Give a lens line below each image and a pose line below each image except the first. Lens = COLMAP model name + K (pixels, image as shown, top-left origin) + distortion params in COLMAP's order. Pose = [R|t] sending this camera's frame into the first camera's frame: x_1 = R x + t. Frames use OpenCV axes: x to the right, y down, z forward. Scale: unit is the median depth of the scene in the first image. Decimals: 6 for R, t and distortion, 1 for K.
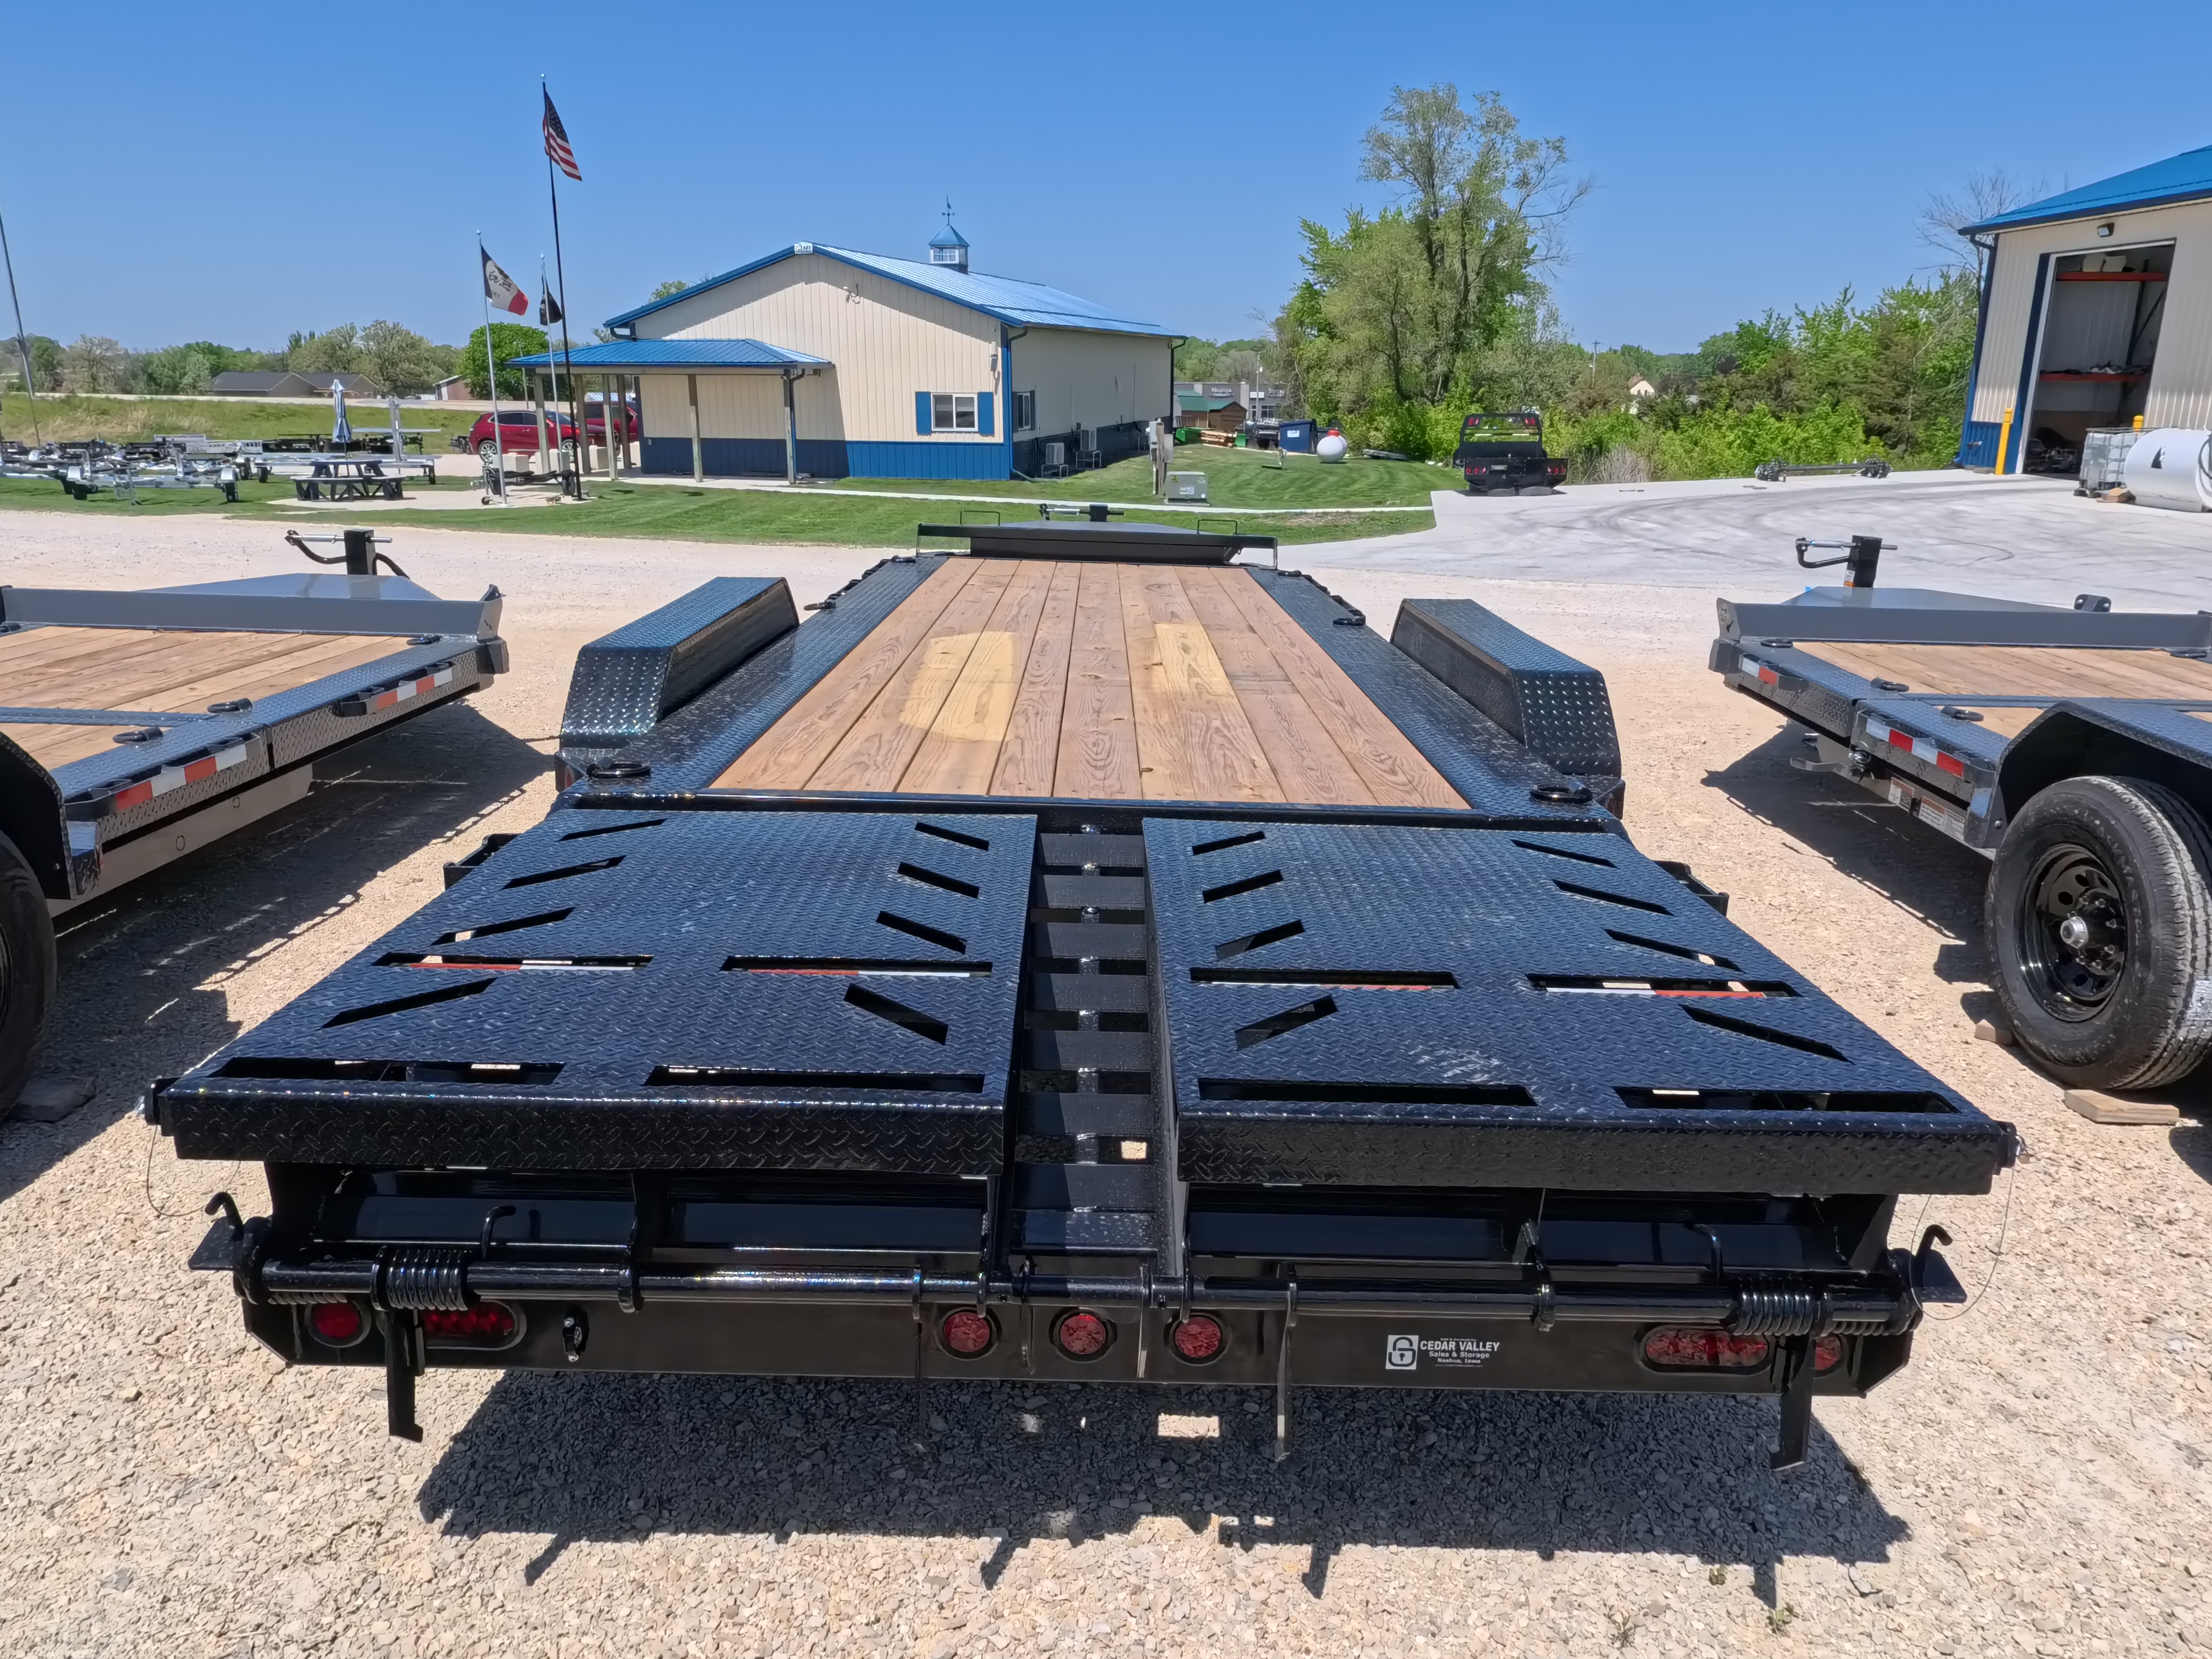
lens RADIAL K [[1581.6, 0, 1106.0], [0, 1581.6, 829.5], [0, 0, 1]] dist [-0.004813, 0.006106]
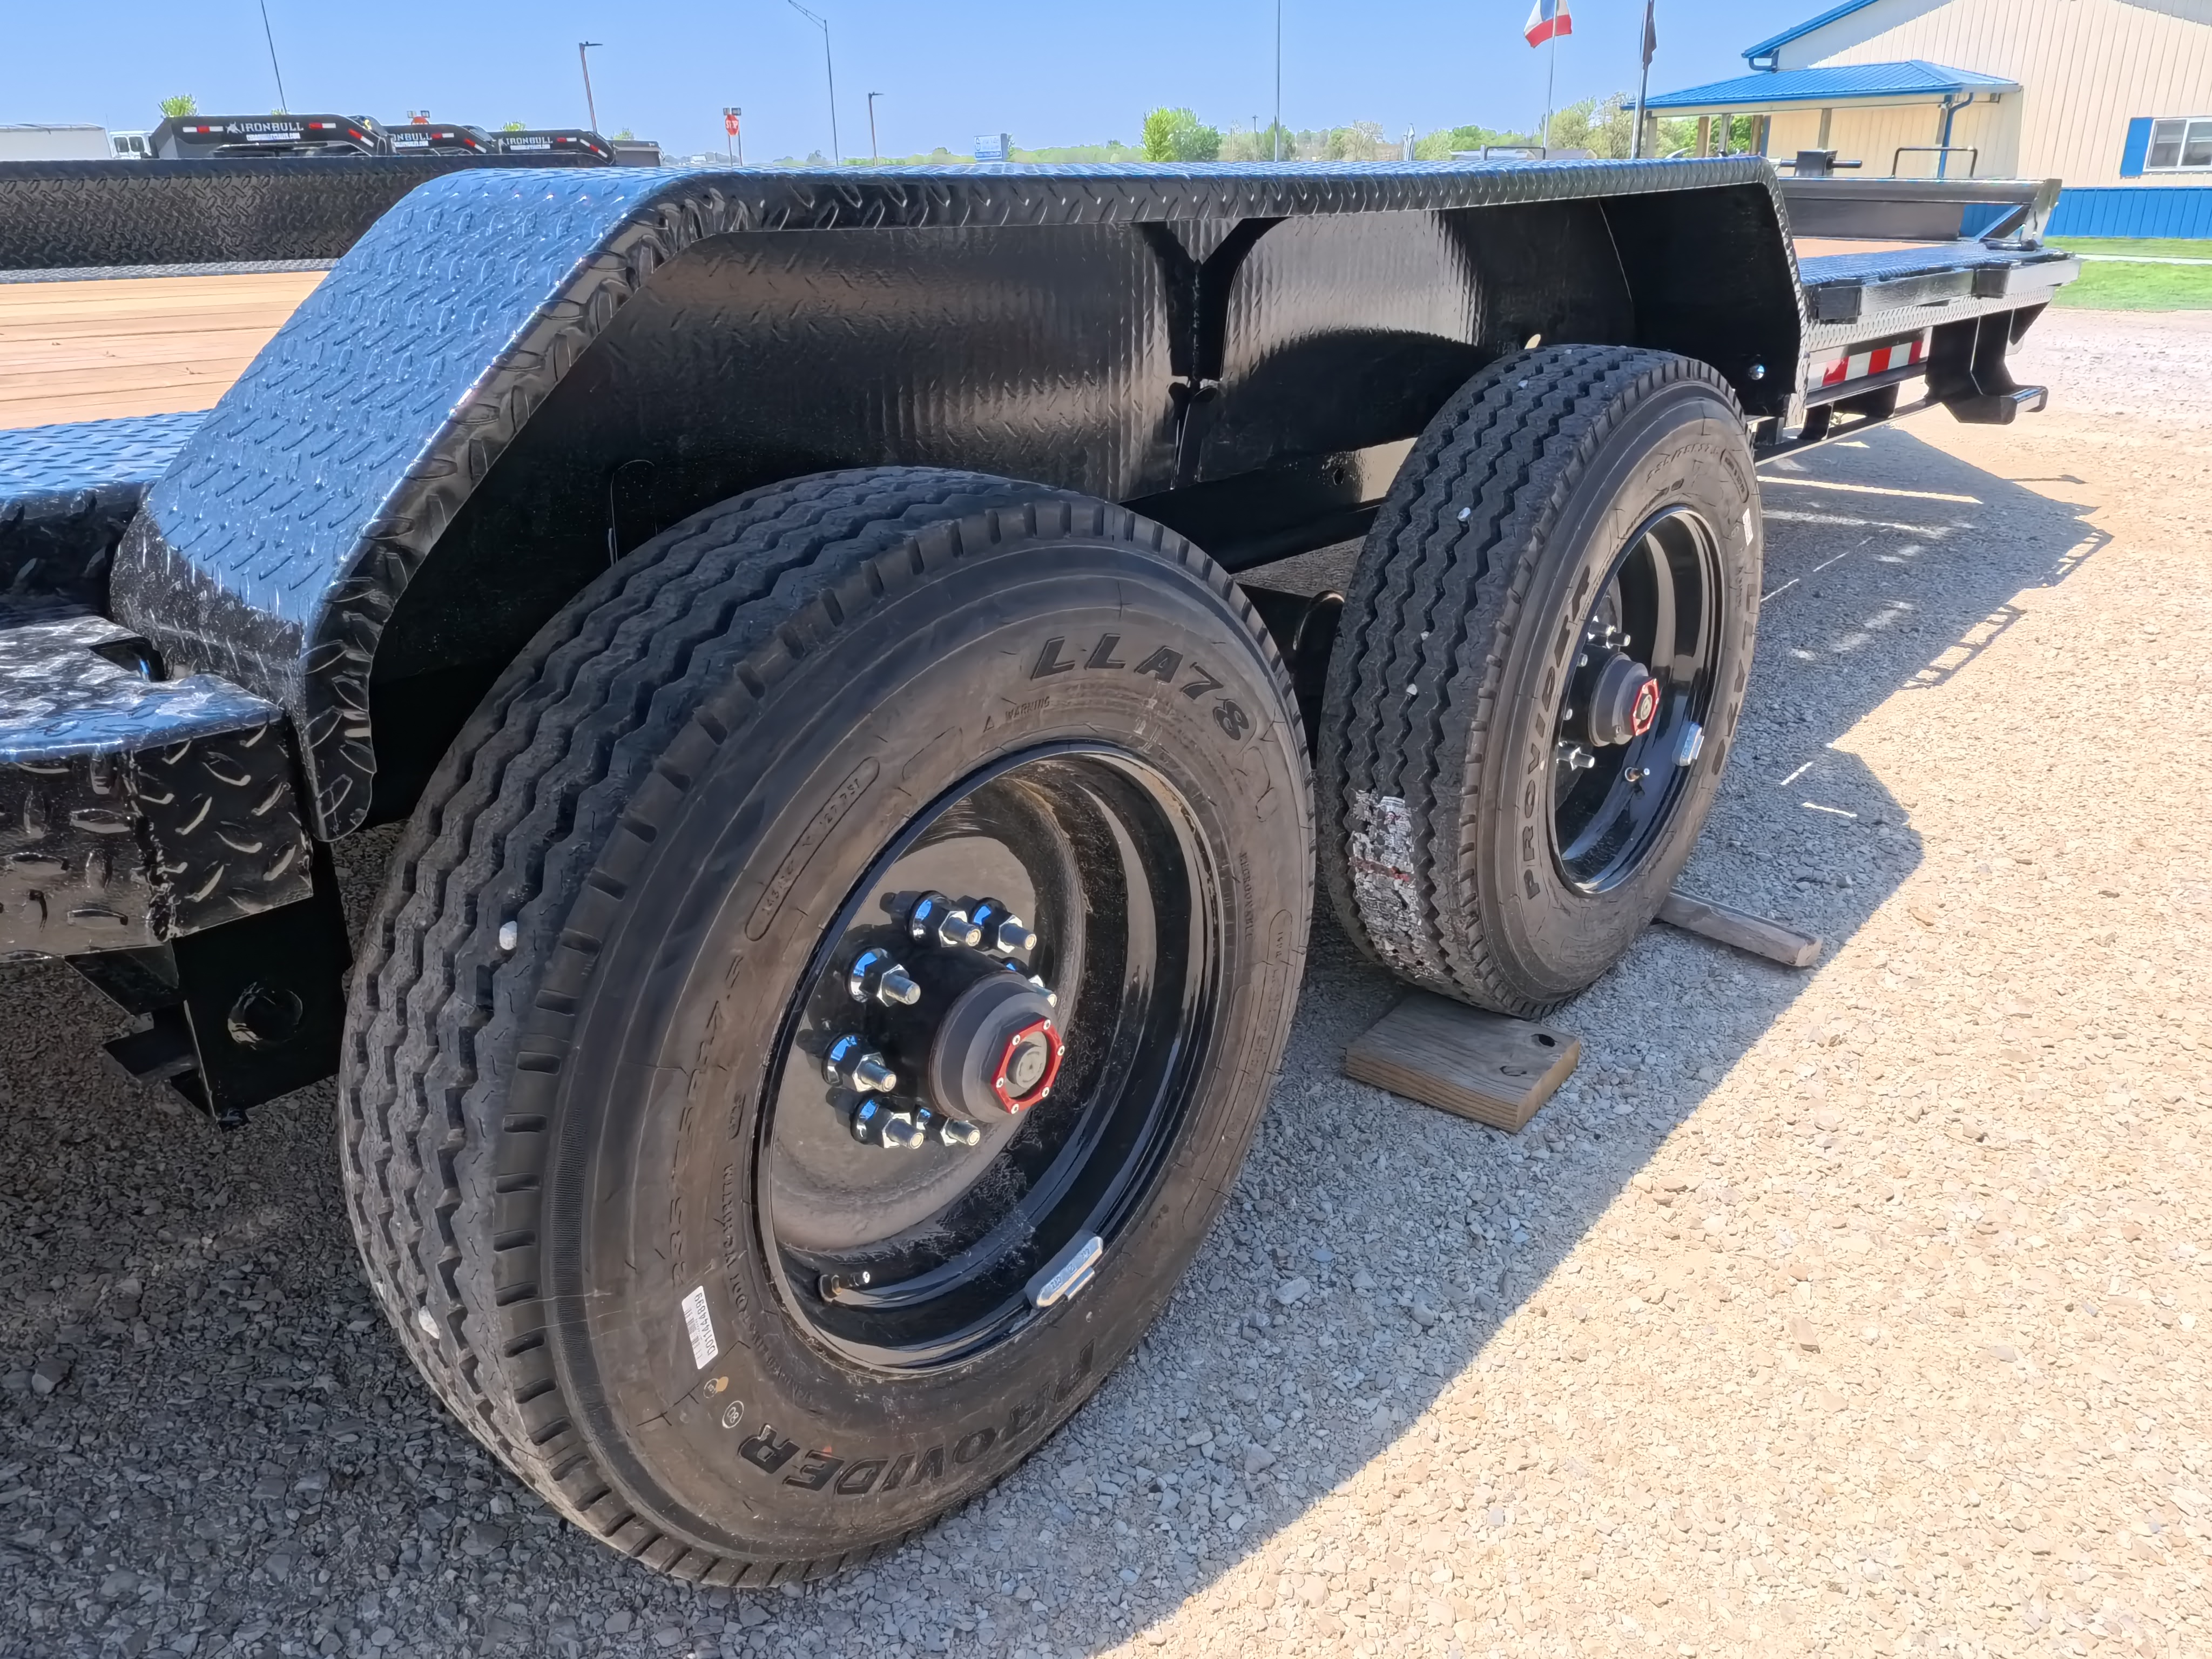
lens RADIAL K [[1581.6, 0, 1106.0], [0, 1581.6, 829.5], [0, 0, 1]] dist [-0.004813, 0.006106]
pose [[0.754769, 0.228928, -0.614748, 0.054300], [-0.149955, 0.972528, 0.178052, -0.006763], [0.638621, -0.042204, 0.768363, 0.092850]]
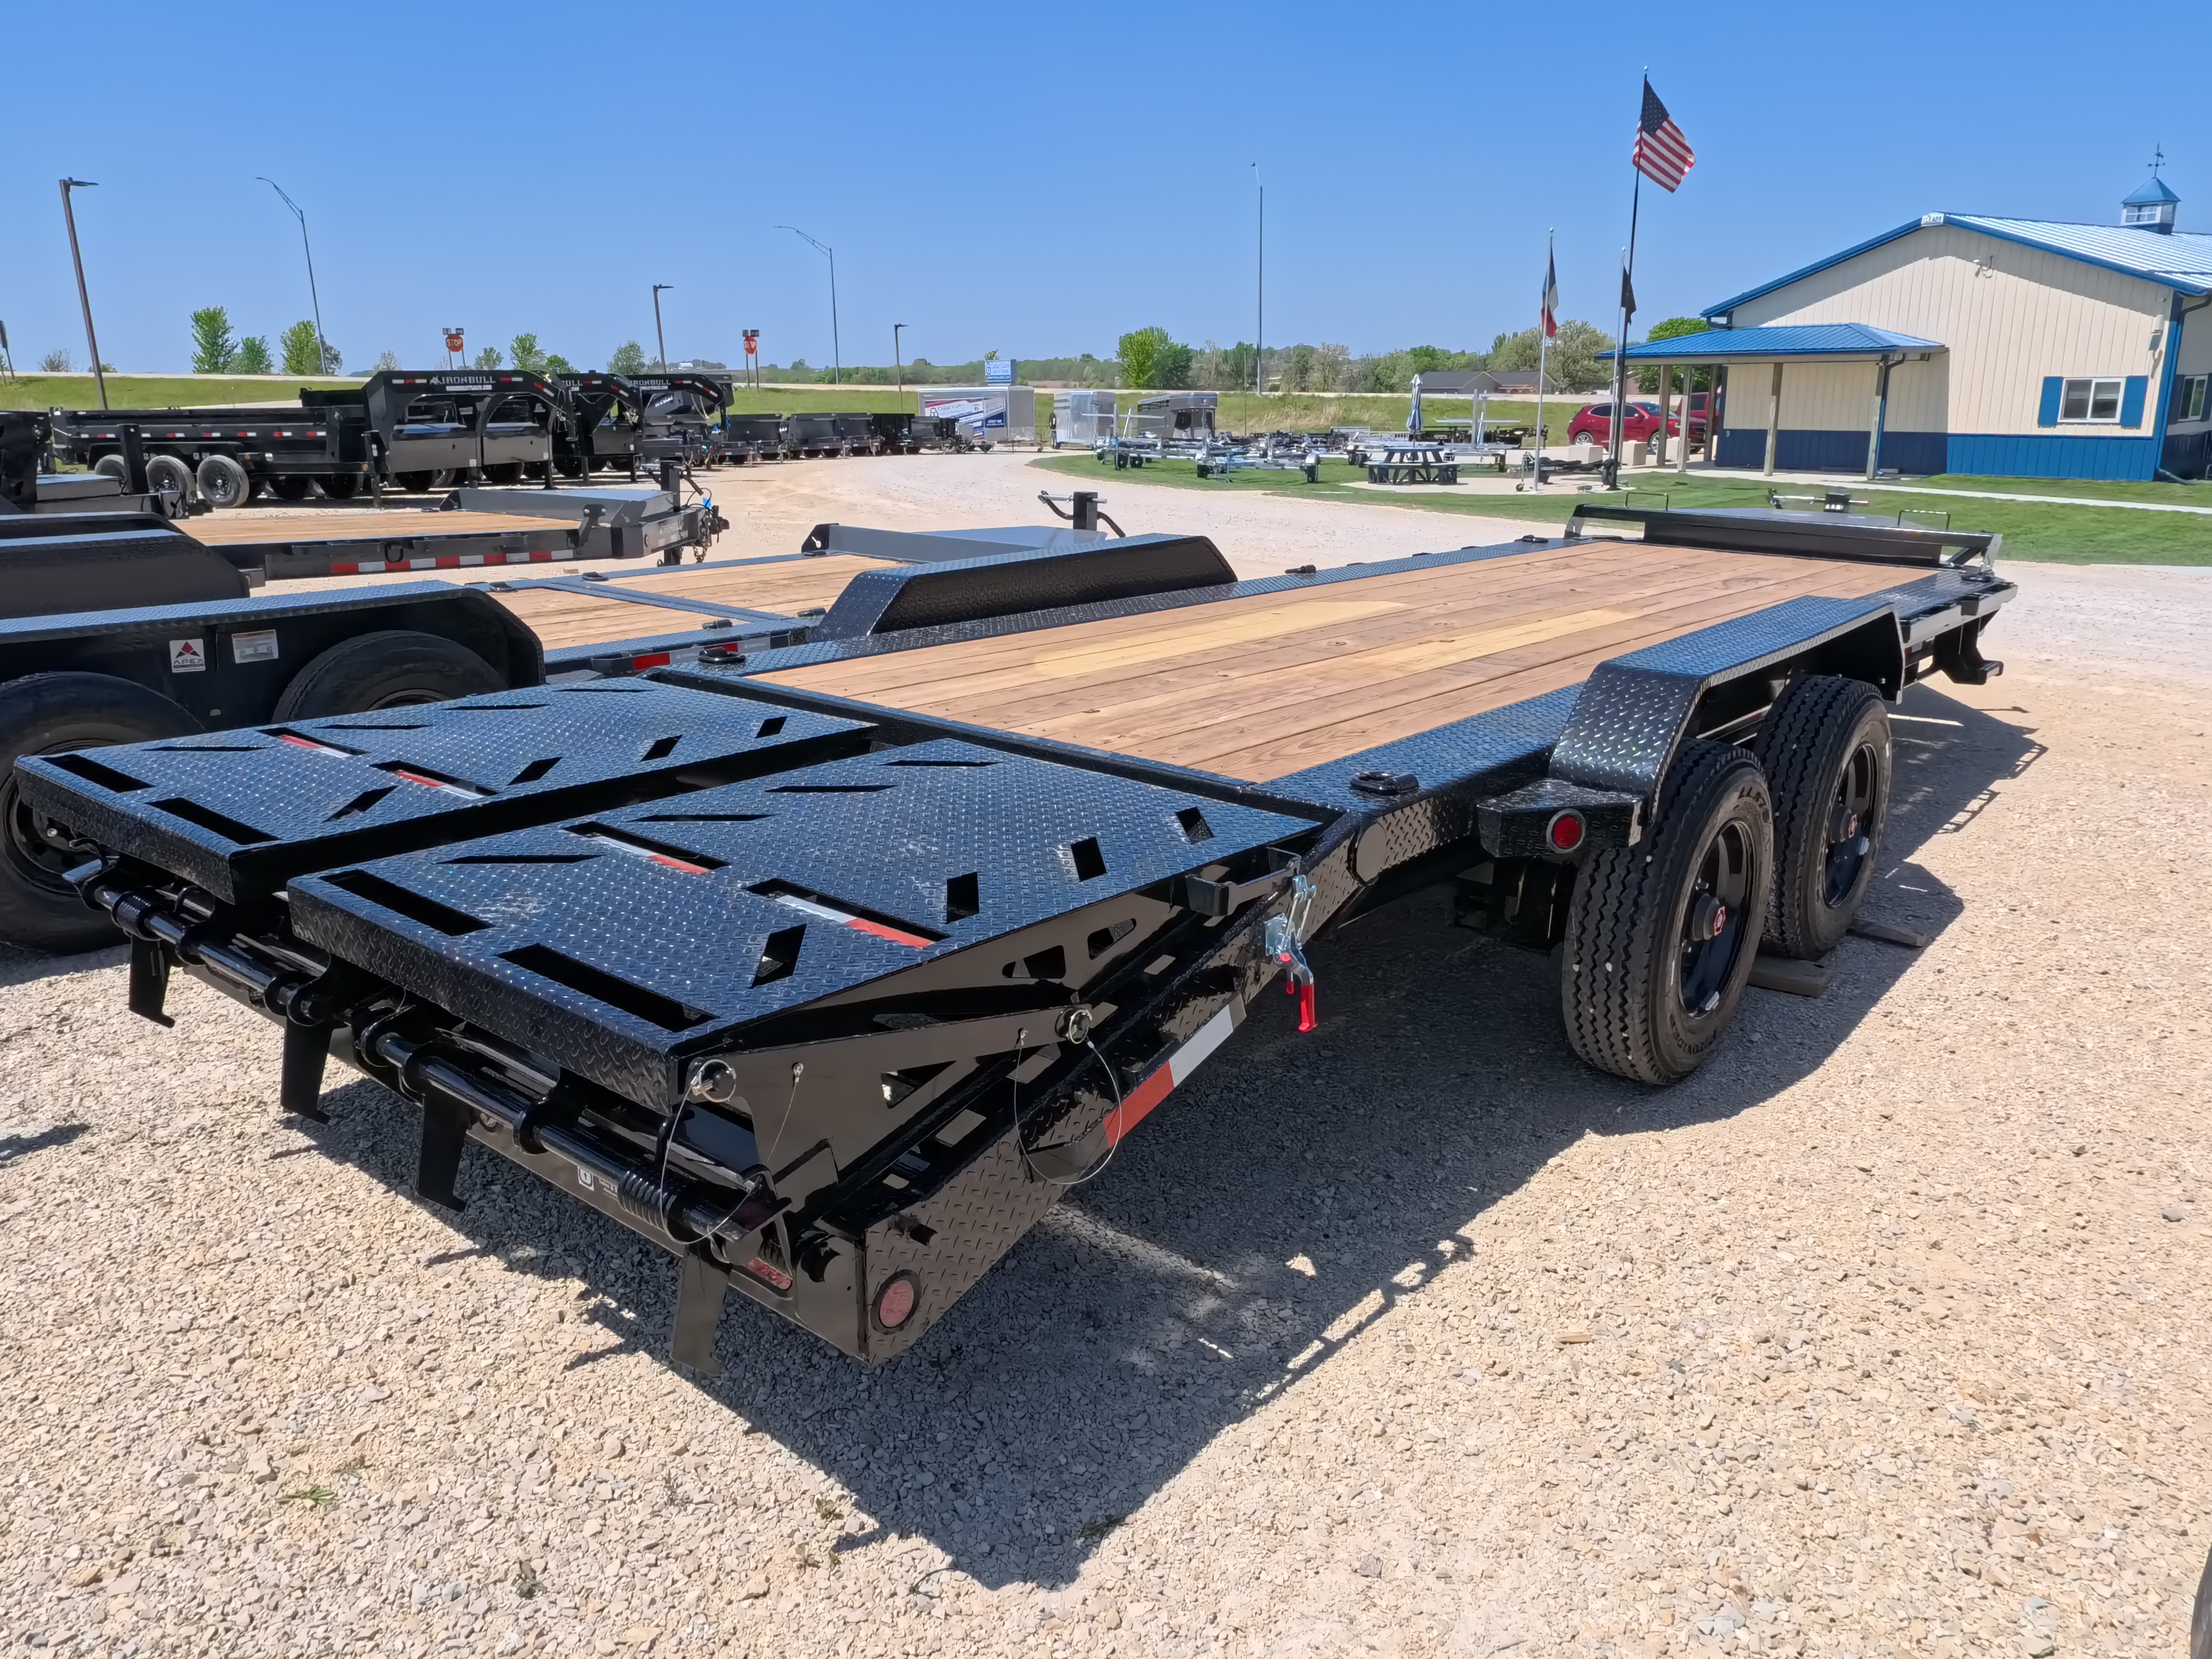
lens RADIAL K [[1581.6, 0, 1106.0], [0, 1581.6, 829.5], [0, 0, 1]] dist [-0.004813, 0.006106]
pose [[0.766485, 0.159970, -0.622021, 0.065703], [-0.158173, 0.985672, 0.058584, -0.002225], [0.622480, 0.053483, 0.780806, 0.018862]]
